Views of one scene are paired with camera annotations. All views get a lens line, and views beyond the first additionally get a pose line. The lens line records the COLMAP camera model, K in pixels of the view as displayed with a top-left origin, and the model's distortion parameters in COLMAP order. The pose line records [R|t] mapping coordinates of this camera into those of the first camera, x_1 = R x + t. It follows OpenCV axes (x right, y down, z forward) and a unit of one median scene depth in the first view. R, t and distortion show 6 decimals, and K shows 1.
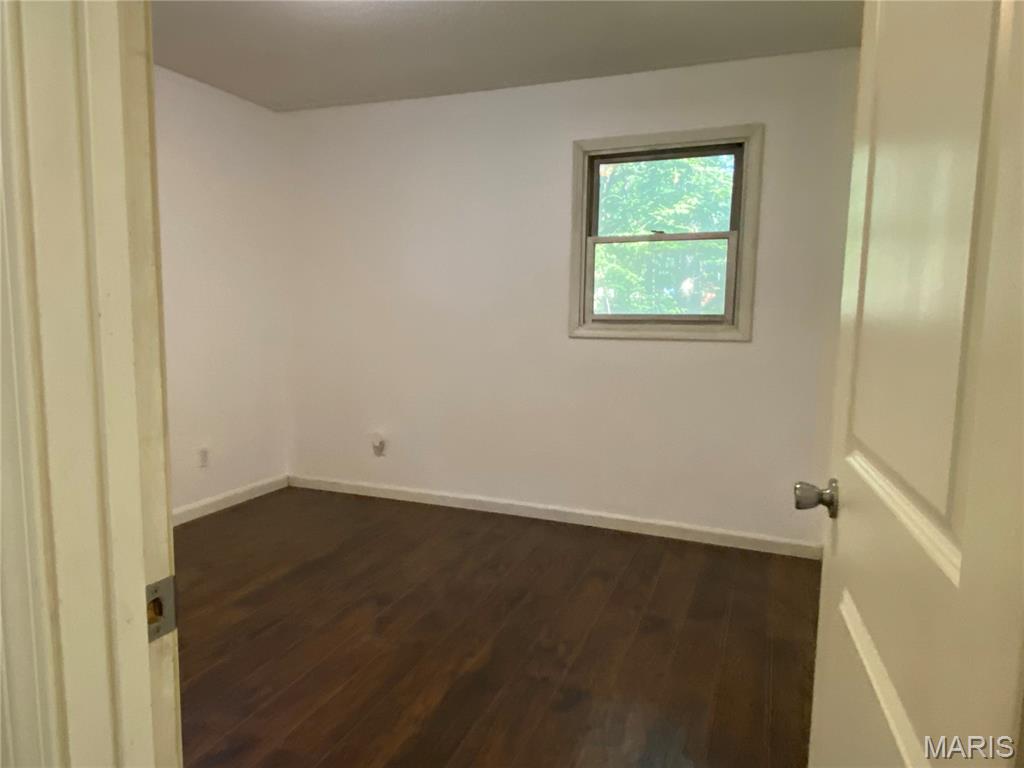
lens RADIAL K [[579.7, 0, 513.5], [0, 579.7, 363.5], [0, 0, 1]] dist [0.038372, -0.000494]
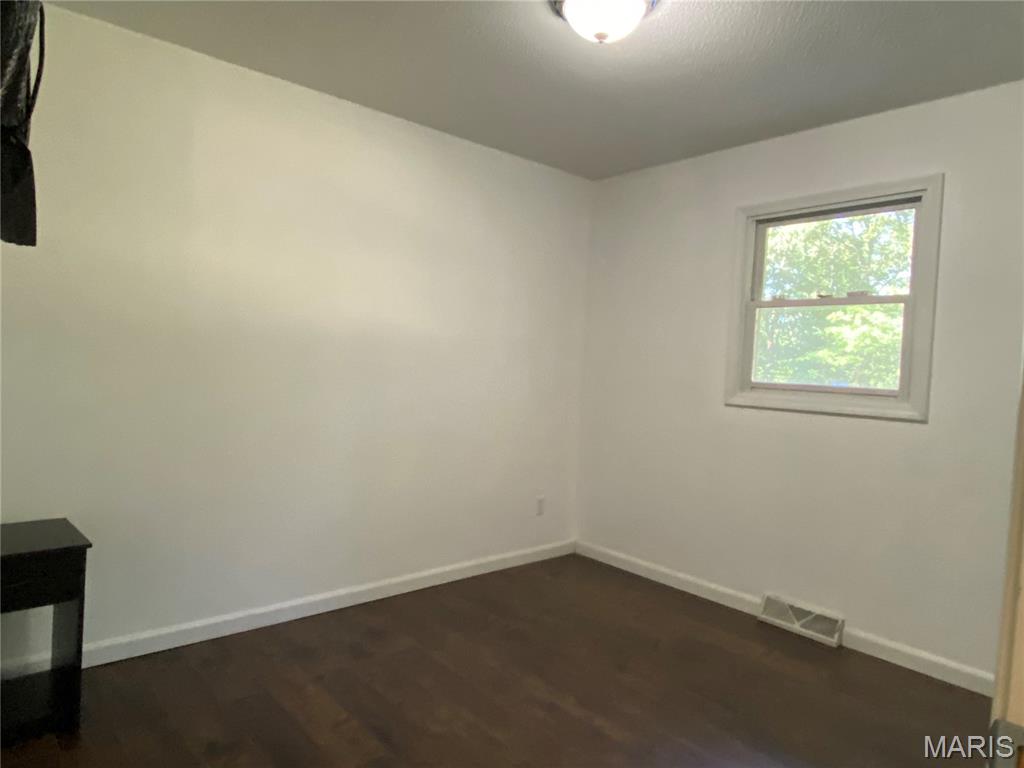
lens RADIAL K [[640.4, 0, 512.0], [0, 640.4, 384.0], [0, 0, 1]] dist [0.014247, -0.002623]
pose [[0.873288, 0.045285, -0.485096, 0.304945], [-0.083952, 0.994765, -0.058270, 0.012101], [0.479917, 0.091611, 0.872518, -0.104359]]
